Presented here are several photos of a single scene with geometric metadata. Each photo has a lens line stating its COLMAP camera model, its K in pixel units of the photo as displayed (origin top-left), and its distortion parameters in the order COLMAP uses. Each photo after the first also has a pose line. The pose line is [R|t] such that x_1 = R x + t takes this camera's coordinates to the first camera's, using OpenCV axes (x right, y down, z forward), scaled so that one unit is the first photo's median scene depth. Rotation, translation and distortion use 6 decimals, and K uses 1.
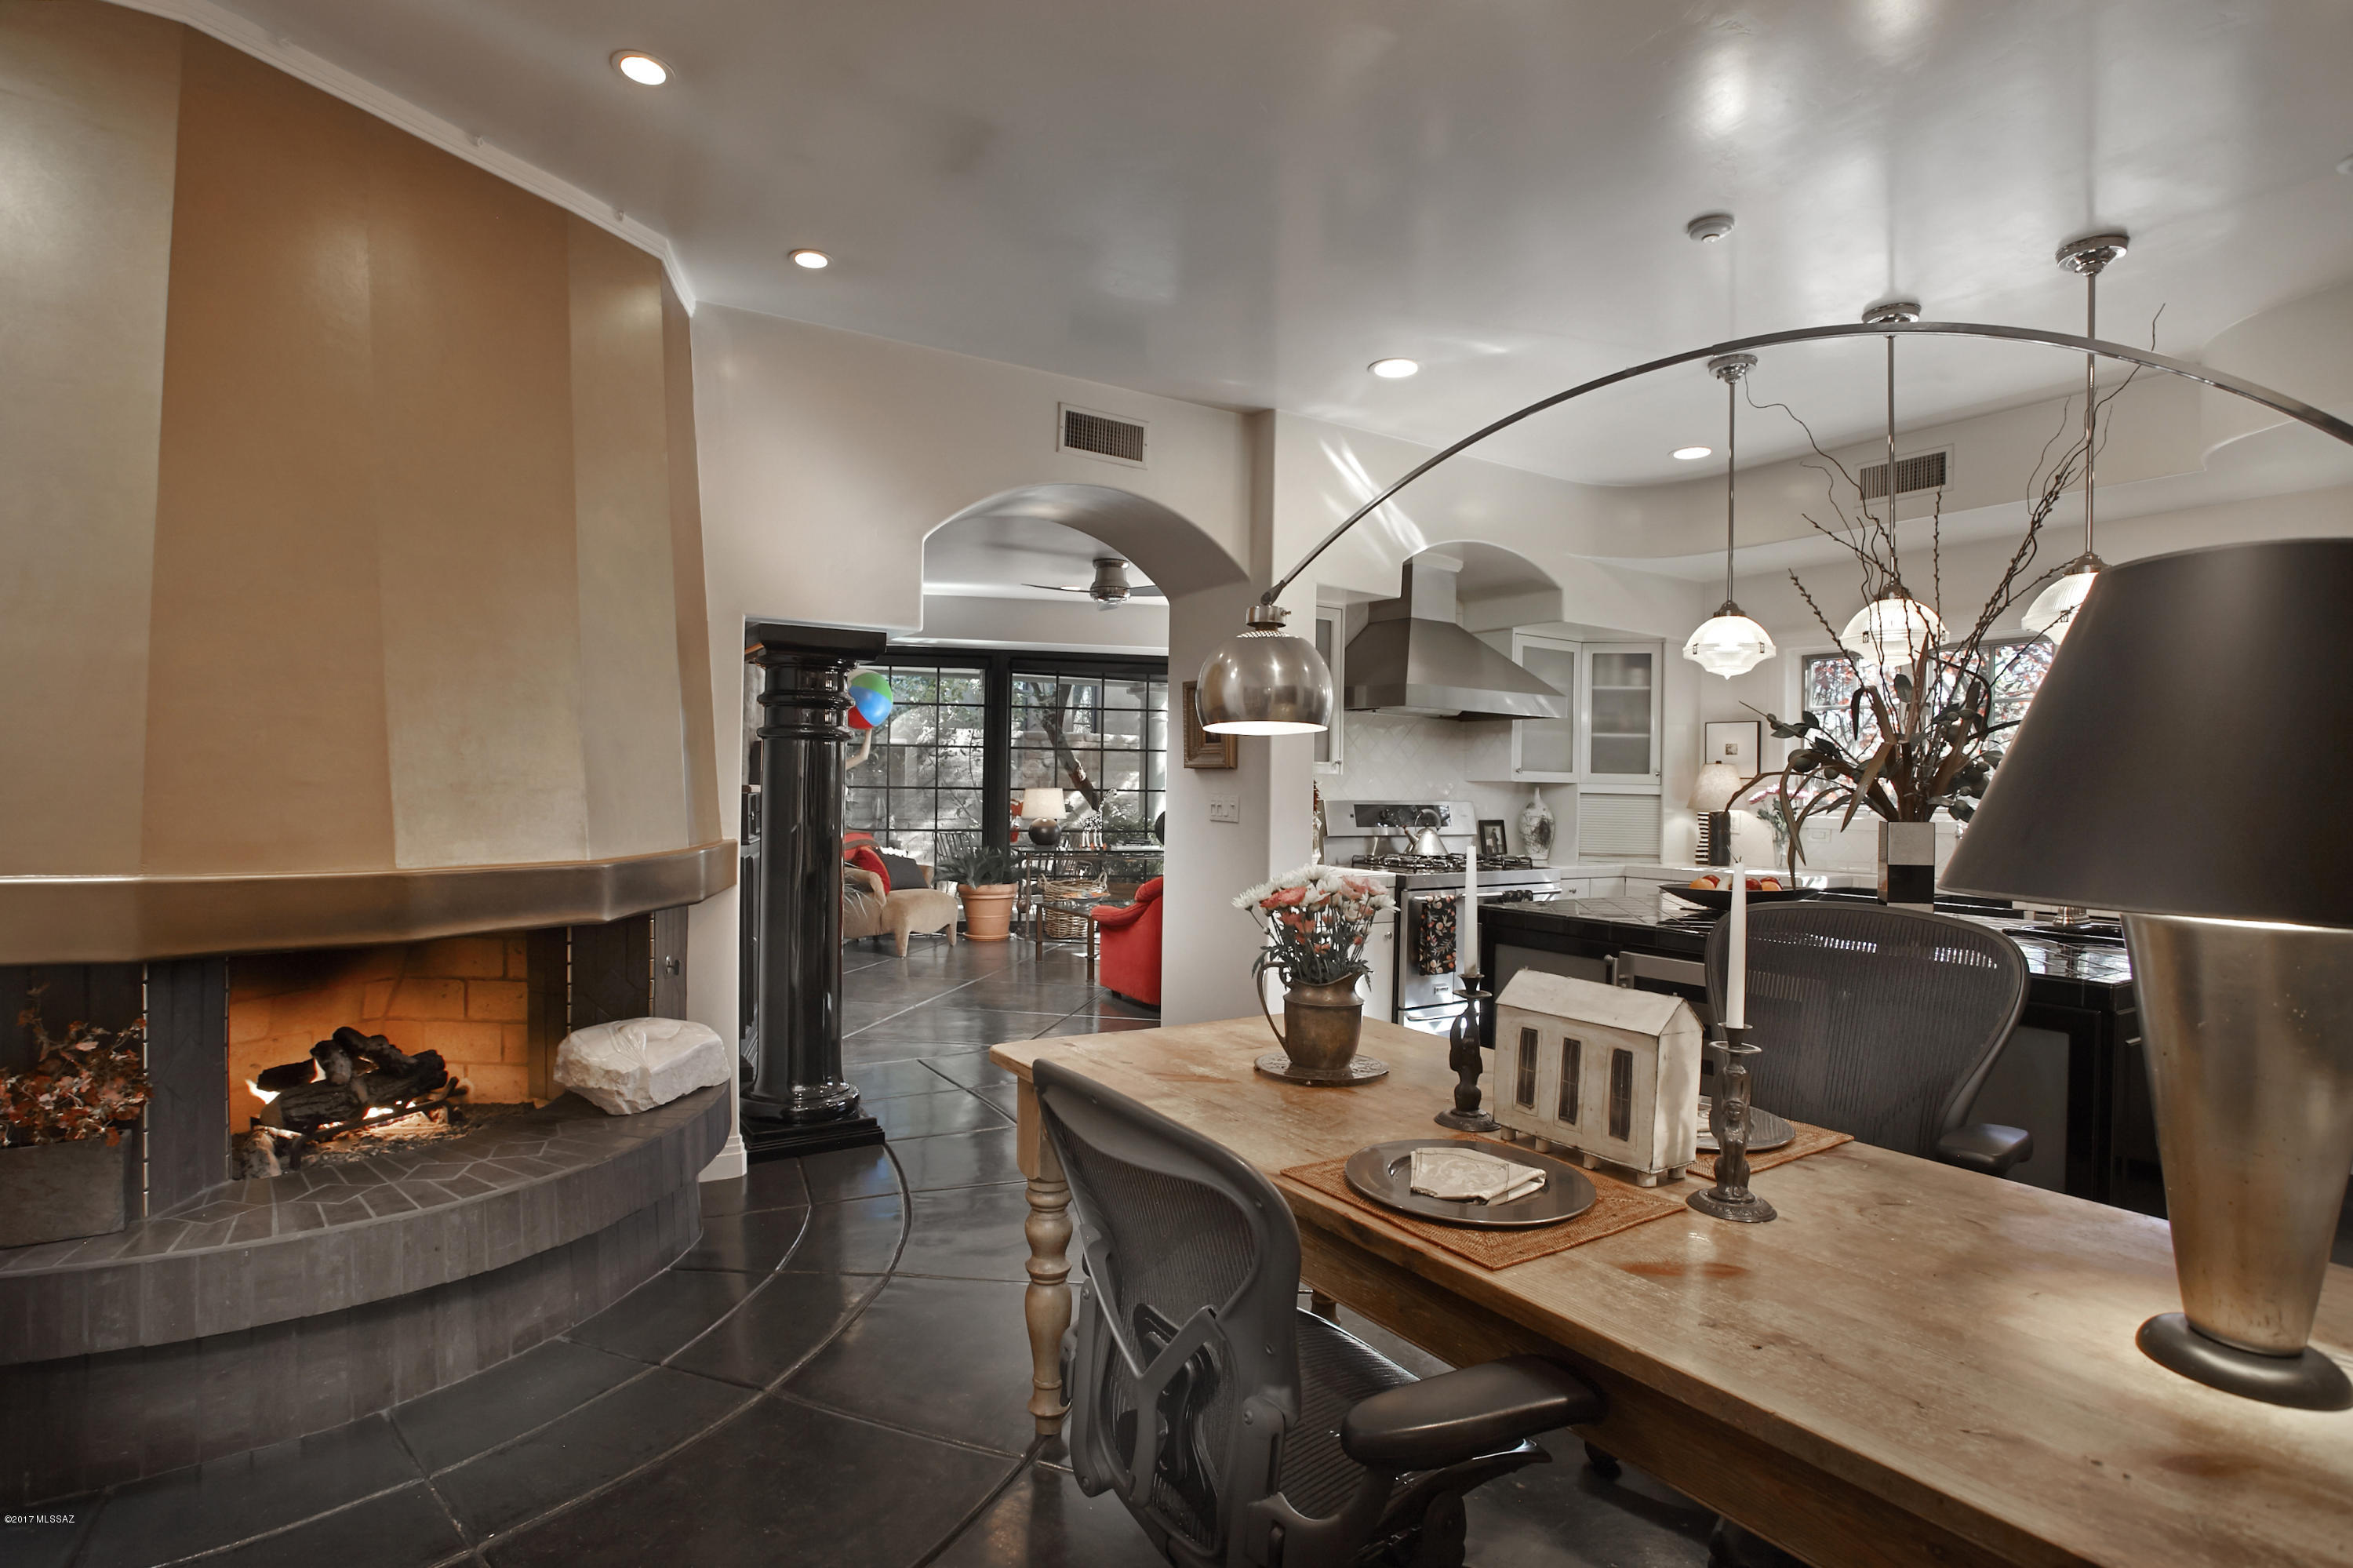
lens RADIAL K [[1194.8, 0, 1172.3], [0, 1194.8, 789.9], [0, 0, 1]] dist [-0.037449, 0.019675]
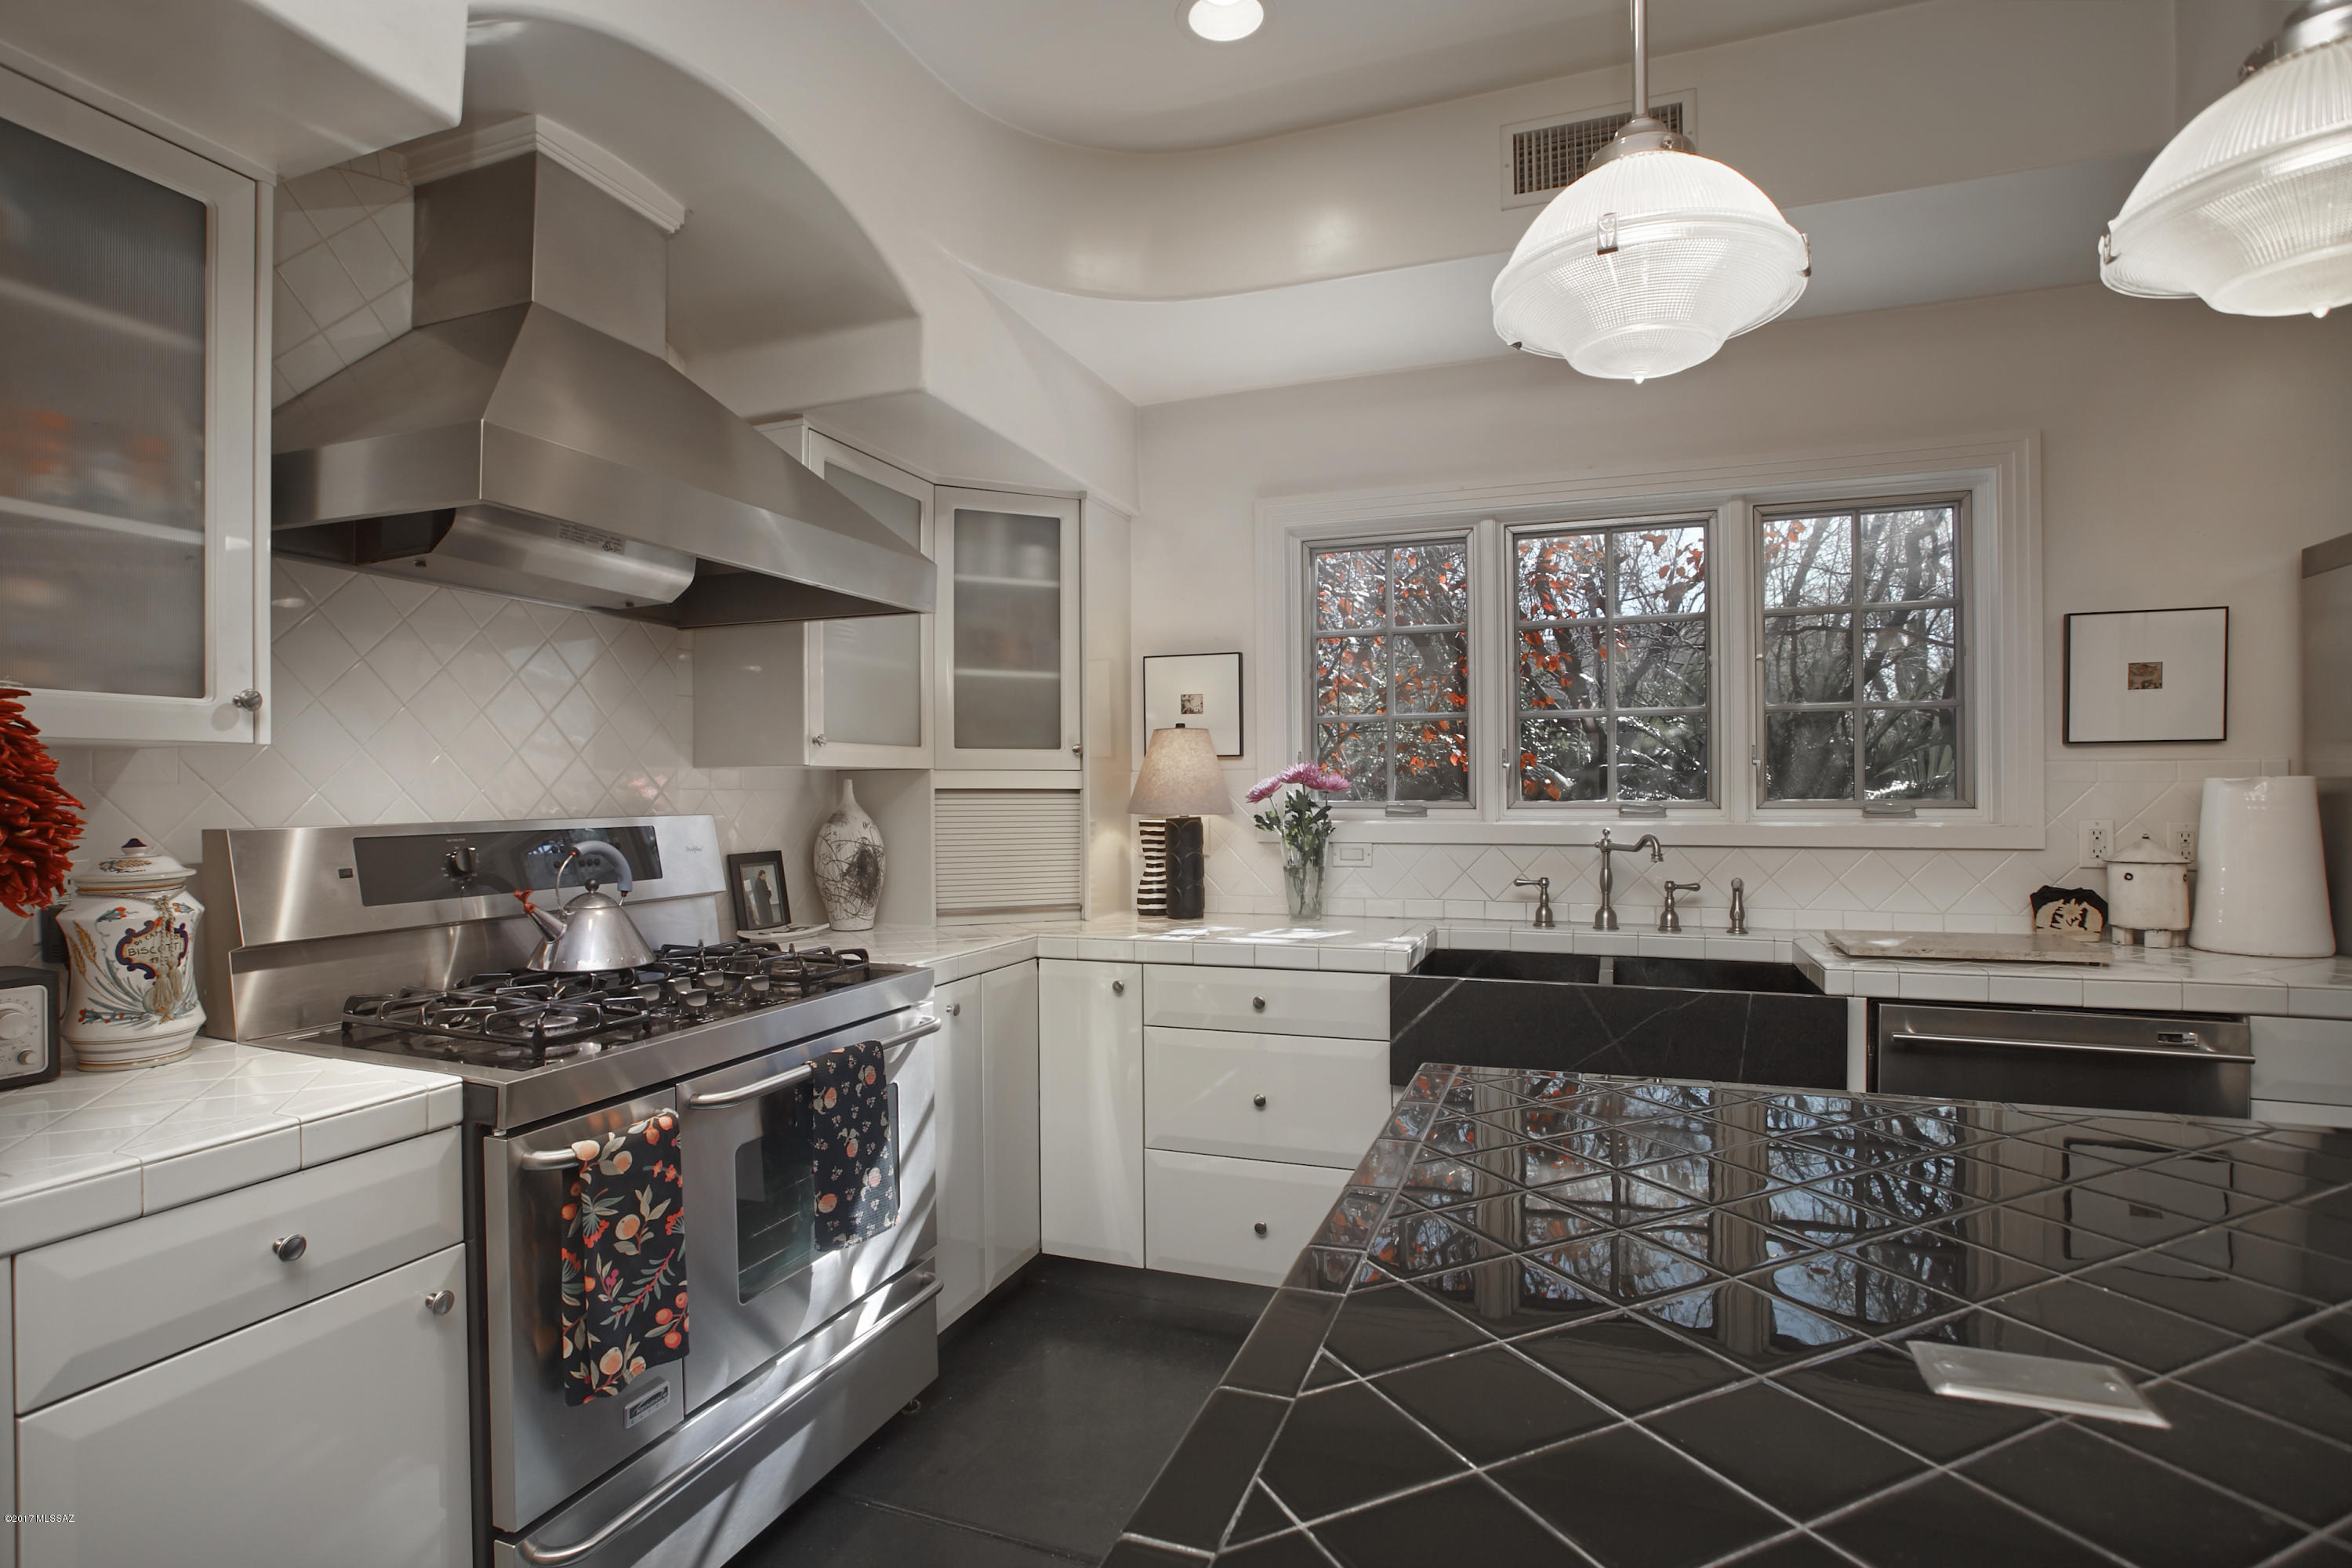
lens RADIAL K [[1194.3, 0, 1155.3], [0, 1194.3, 781.8], [0, 0, 1]] dist [-0.037449, 0.019675]
pose [[0.812705, -0.017118, 0.582423, 0.131464], [0.020754, 0.999785, 0.000425, 0.001401], [-0.582305, 0.011742, 0.812886, 0.554718]]
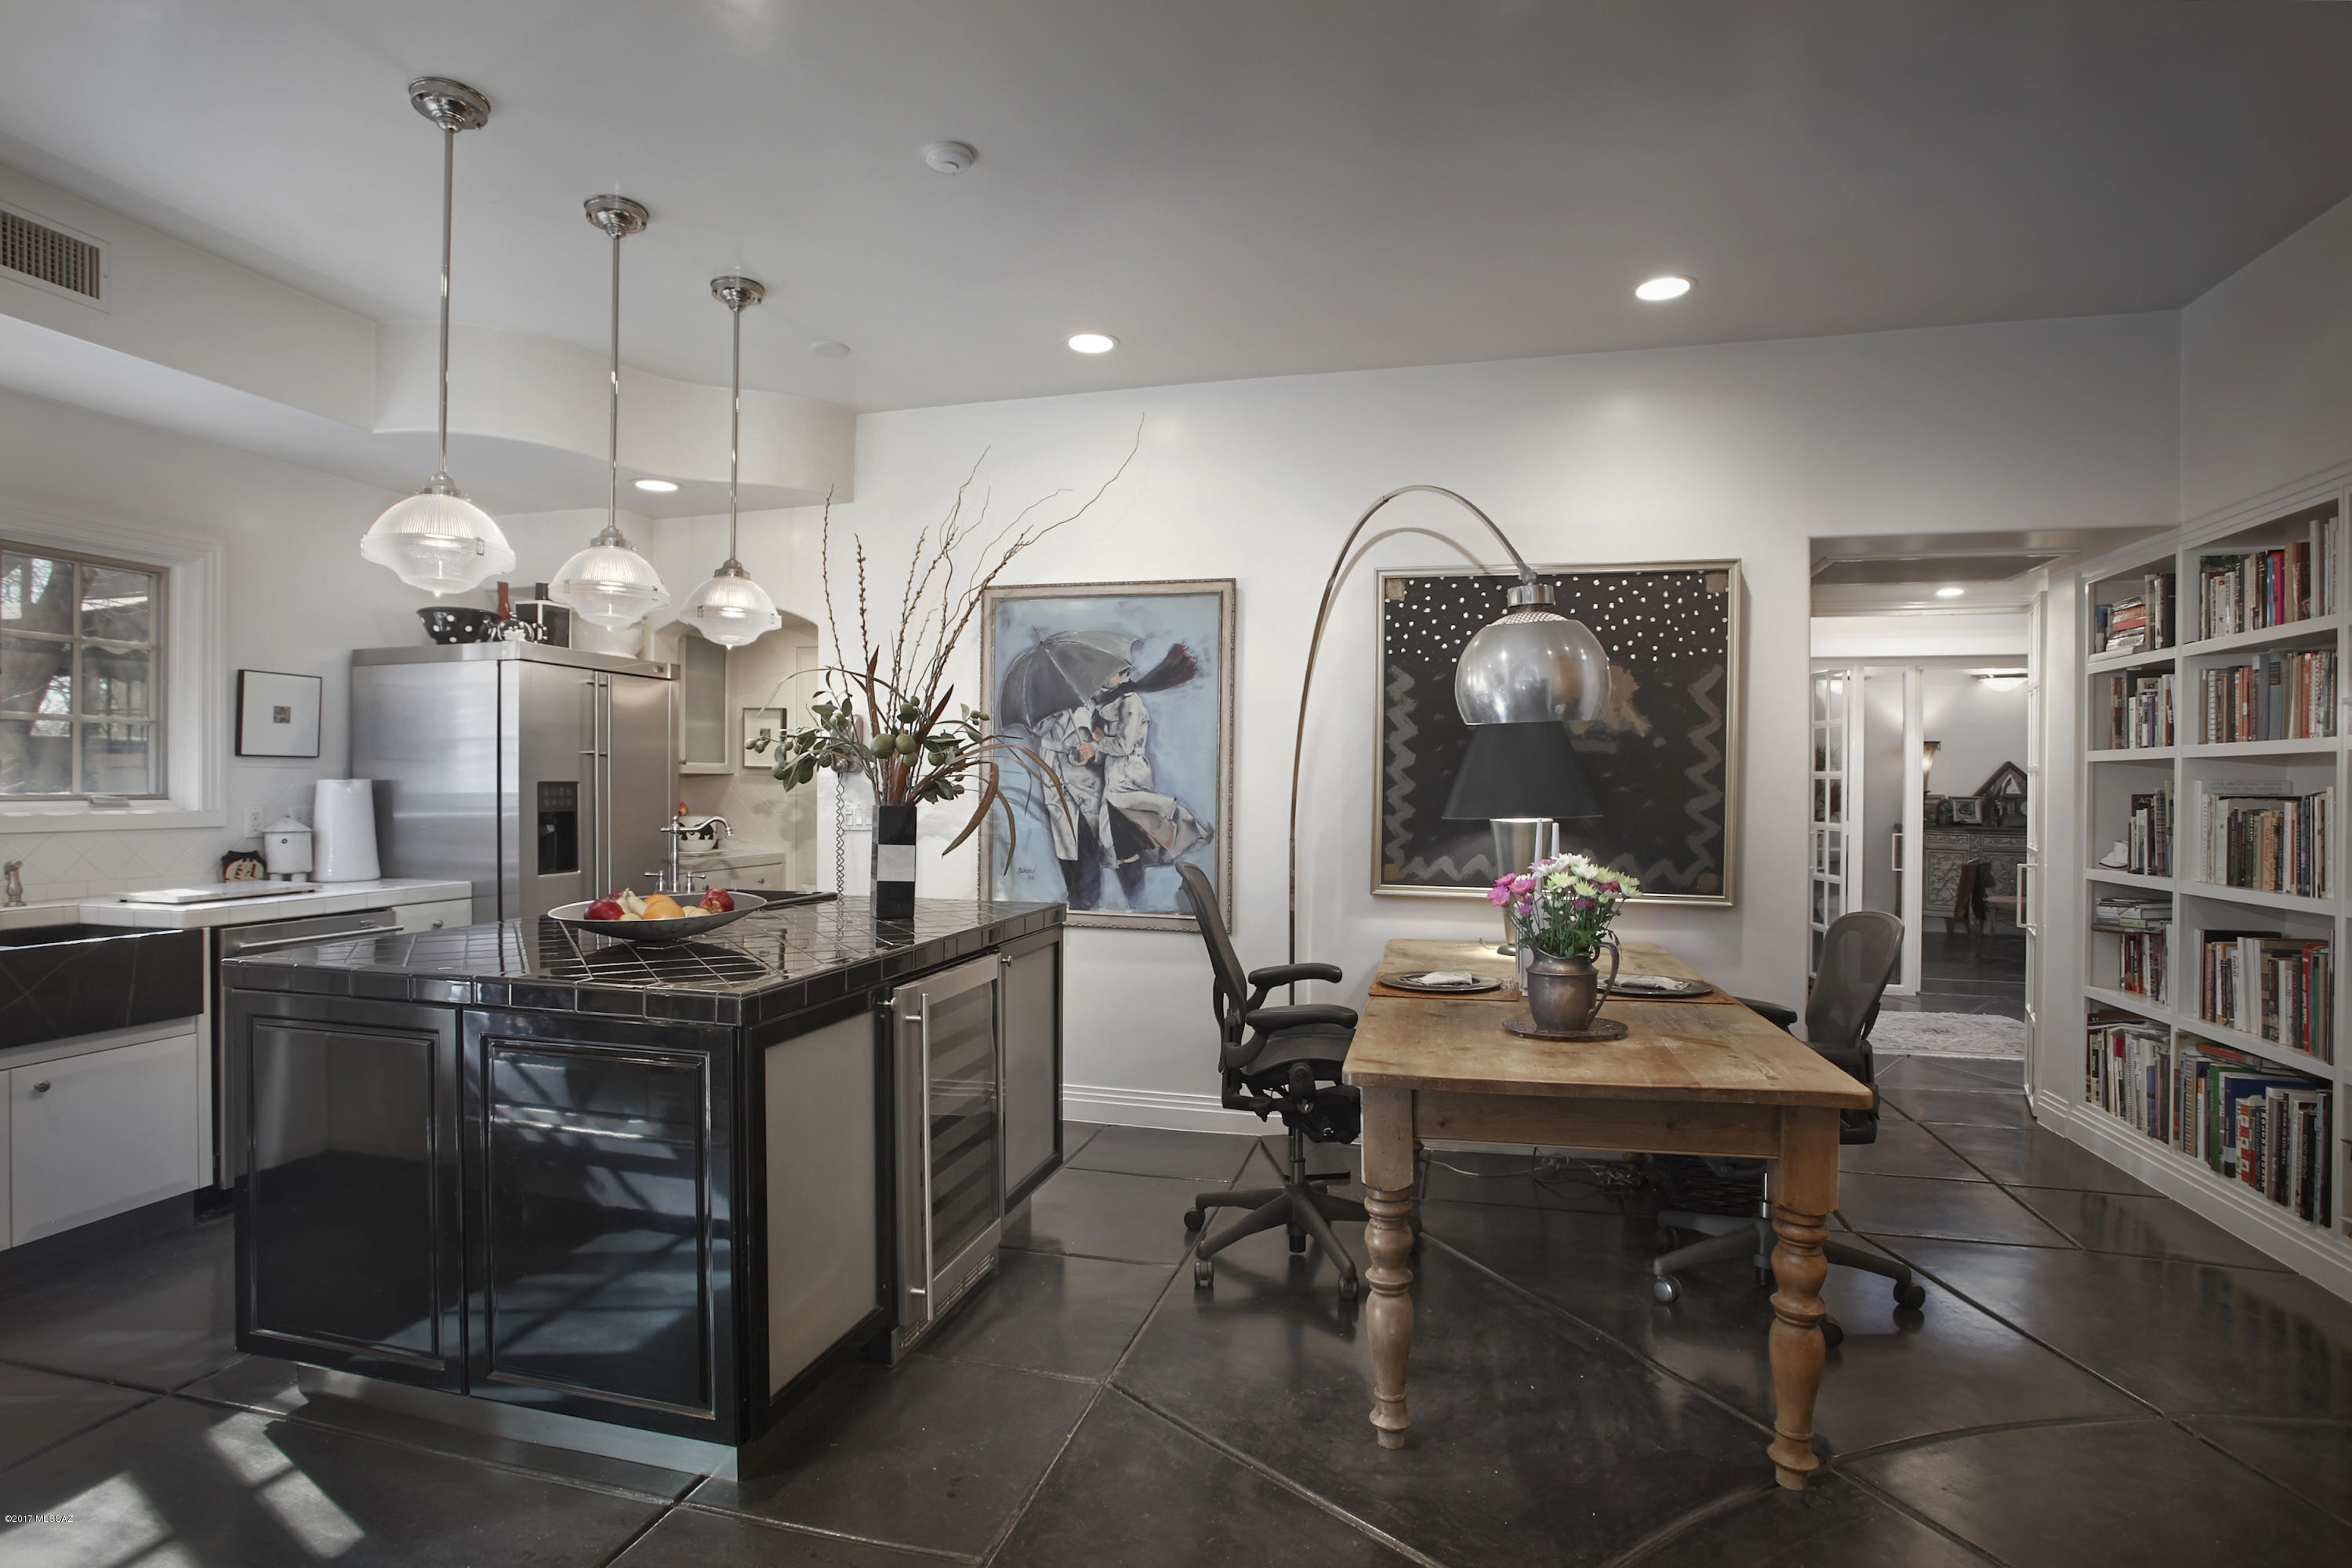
lens RADIAL K [[1194.3, 0, 1148.2], [0, 1194.3, 791.0], [0, 0, 1]] dist [-0.037449, 0.019675]
pose [[-0.663948, -0.022365, 0.747444, -0.178821], [-0.011617, 0.999741, 0.019594, -0.004943], [-0.747688, 0.004326, -0.664036, 0.777036]]
